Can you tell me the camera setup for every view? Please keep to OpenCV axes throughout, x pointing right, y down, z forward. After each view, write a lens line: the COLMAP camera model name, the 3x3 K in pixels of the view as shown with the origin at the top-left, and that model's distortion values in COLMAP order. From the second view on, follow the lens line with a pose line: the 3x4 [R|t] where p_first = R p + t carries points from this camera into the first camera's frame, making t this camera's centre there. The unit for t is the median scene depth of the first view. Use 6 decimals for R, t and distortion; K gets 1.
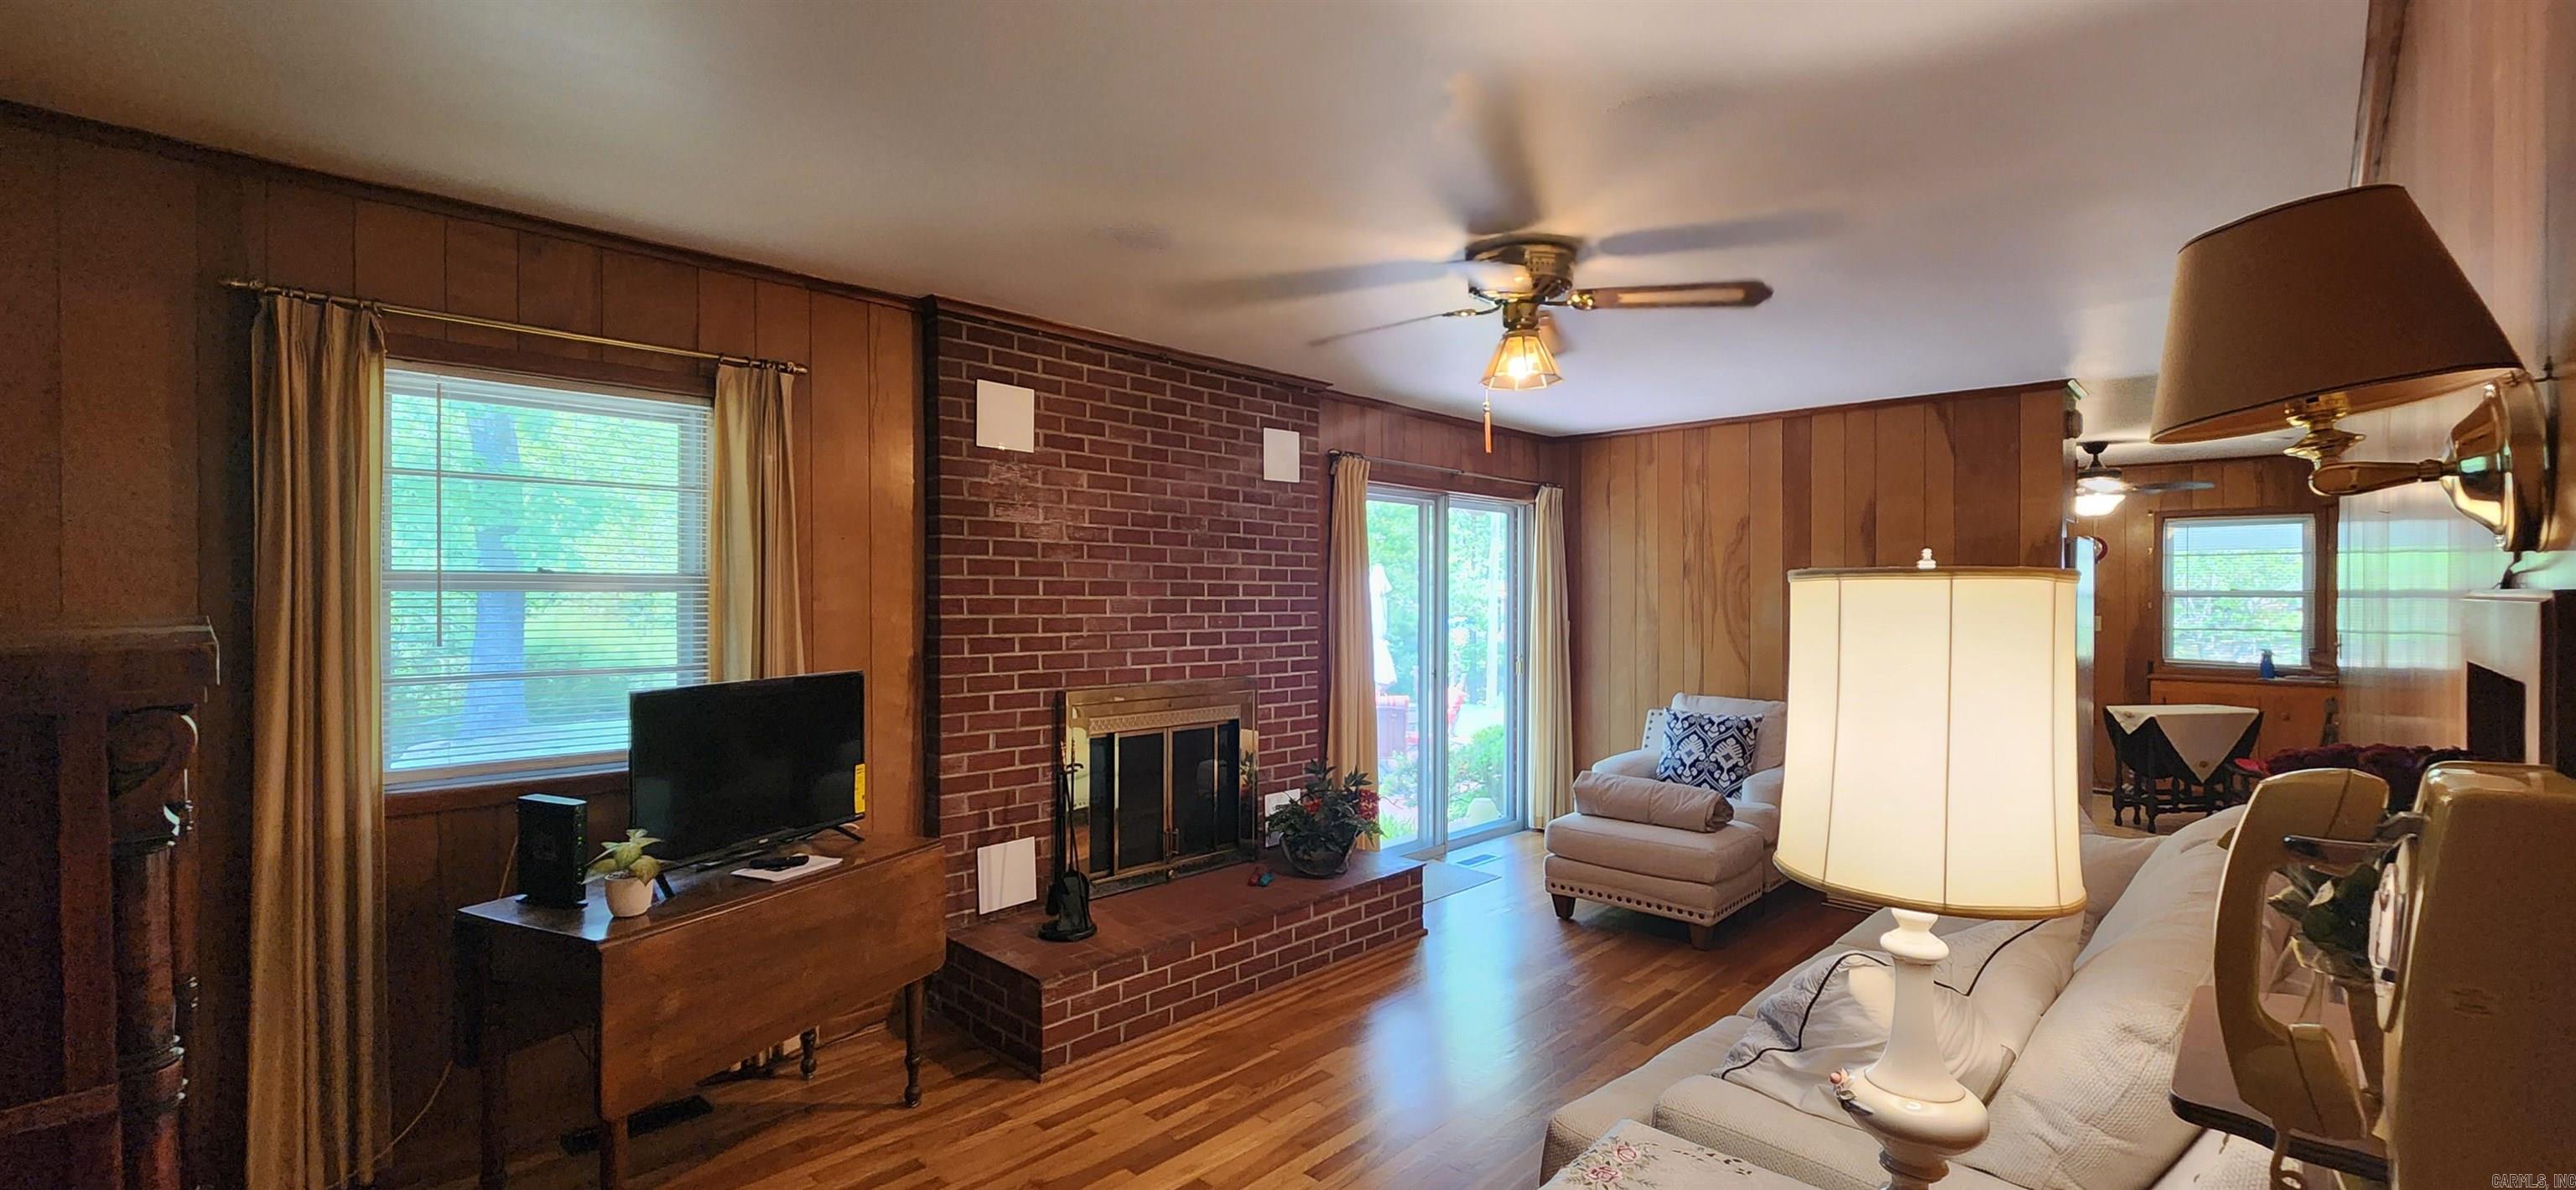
lens RADIAL K [[1047.8, 0, 1276.8], [0, 1047.8, 600.6], [0, 0, 1]] dist [-0.001192, -0.000238]
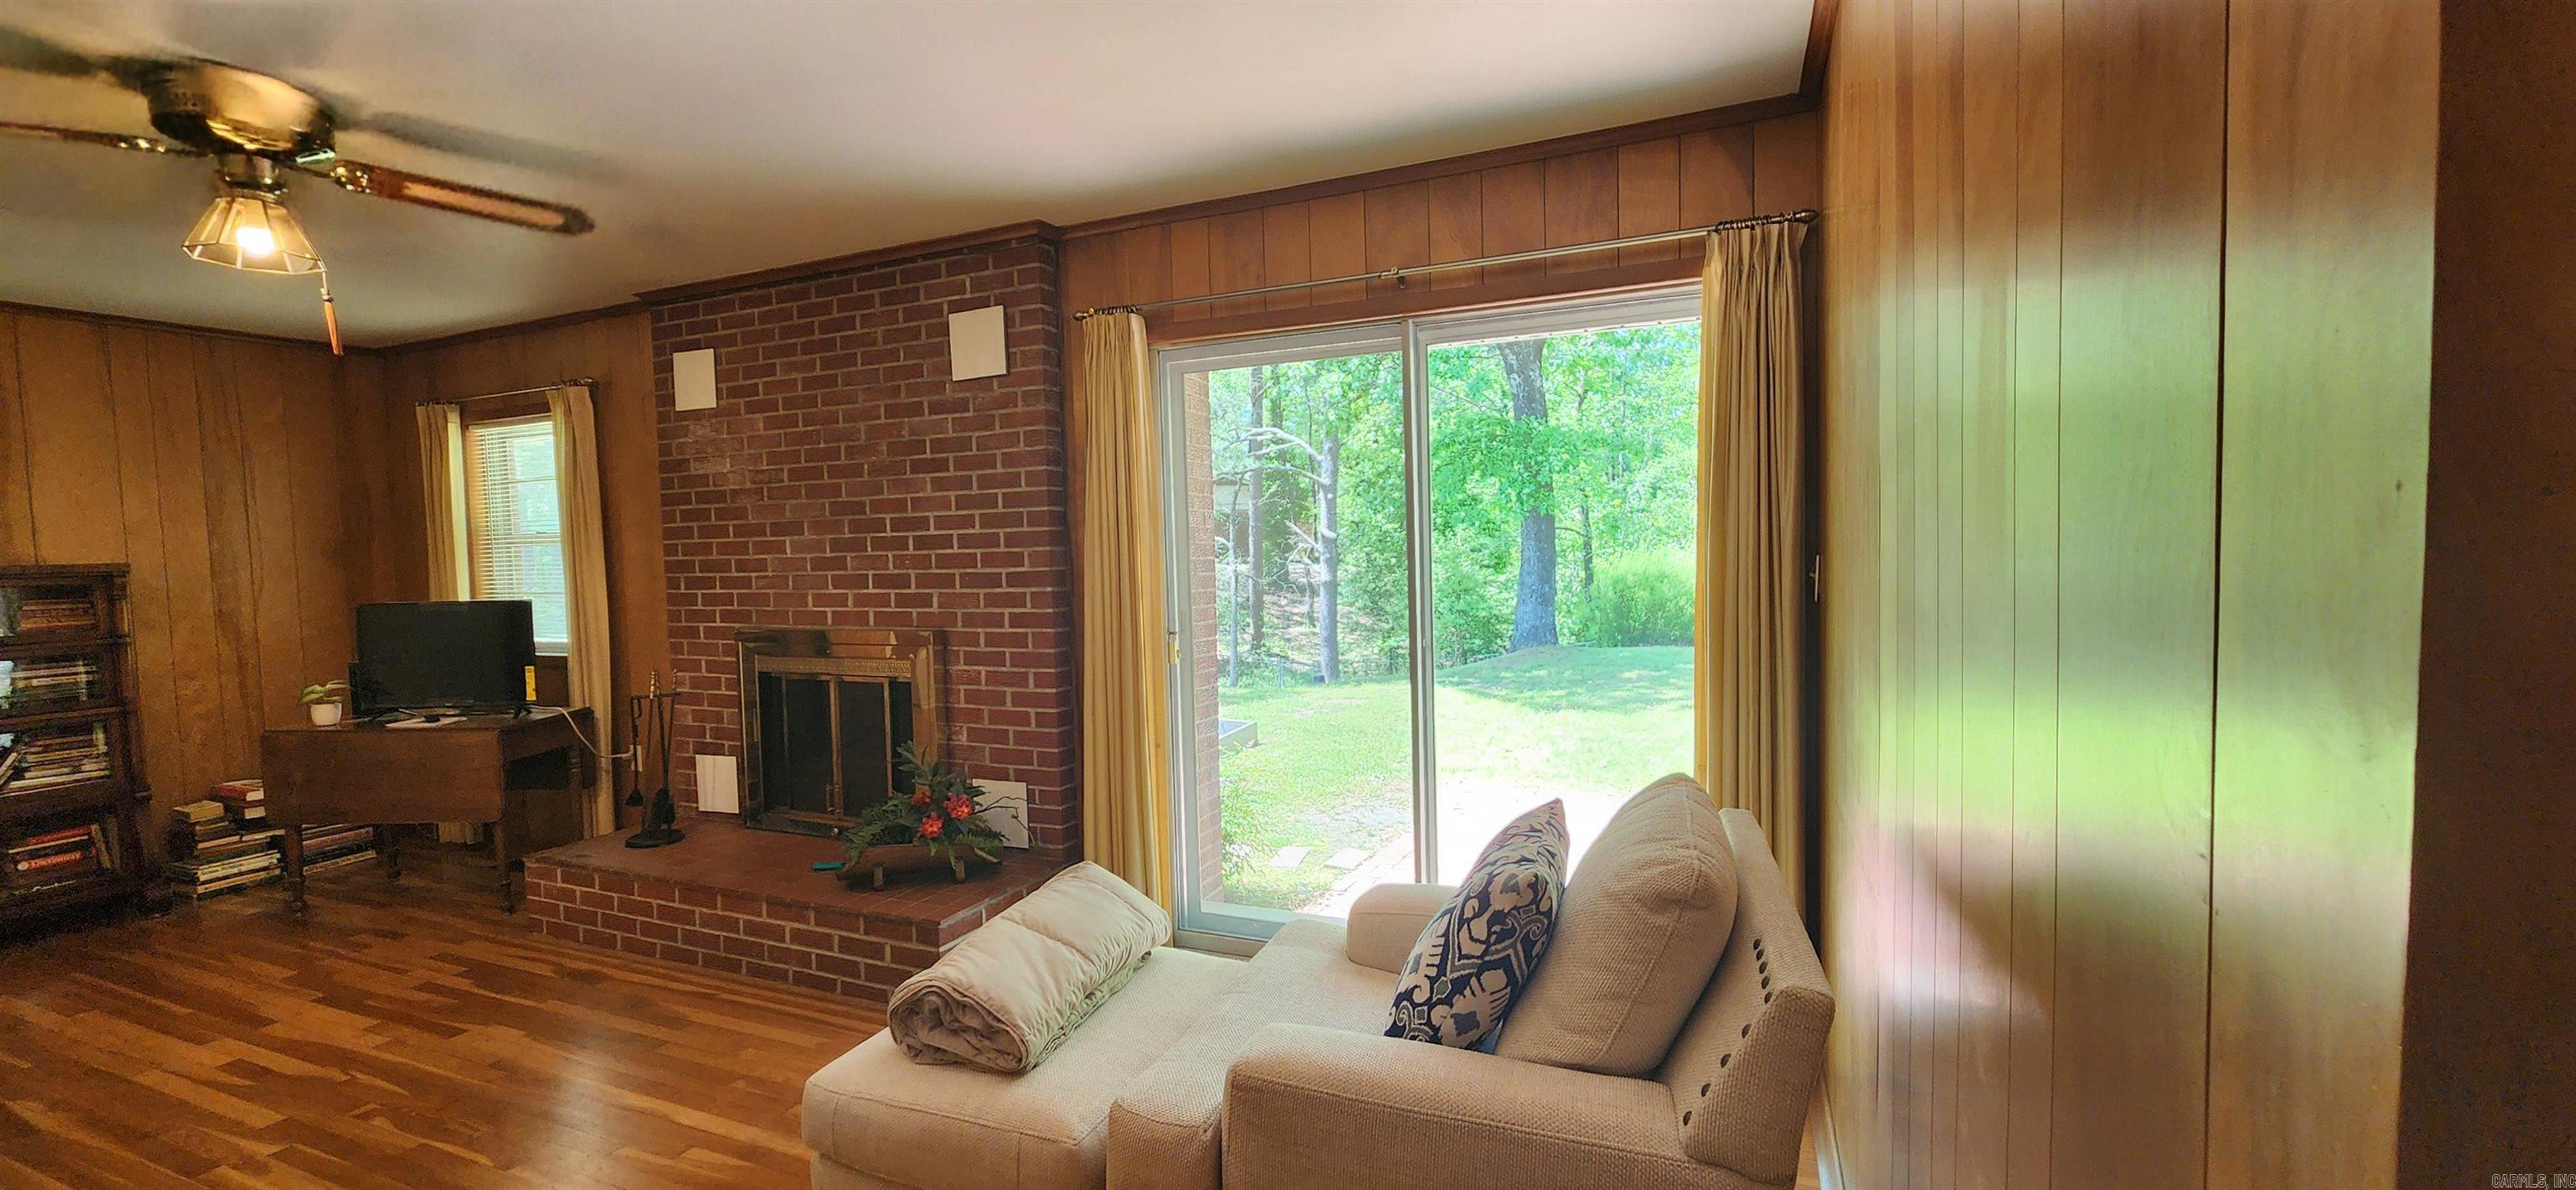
lens RADIAL K [[1047.8, 0, 1276.8], [0, 1047.8, 600.6], [0, 0, 1]] dist [-0.001192, -0.000238]
pose [[0.347102, 0.036654, -0.937111, 0.883847], [0.023726, 0.998573, 0.047847, 0.018942], [0.937527, -0.038842, 0.345737, 1.028816]]
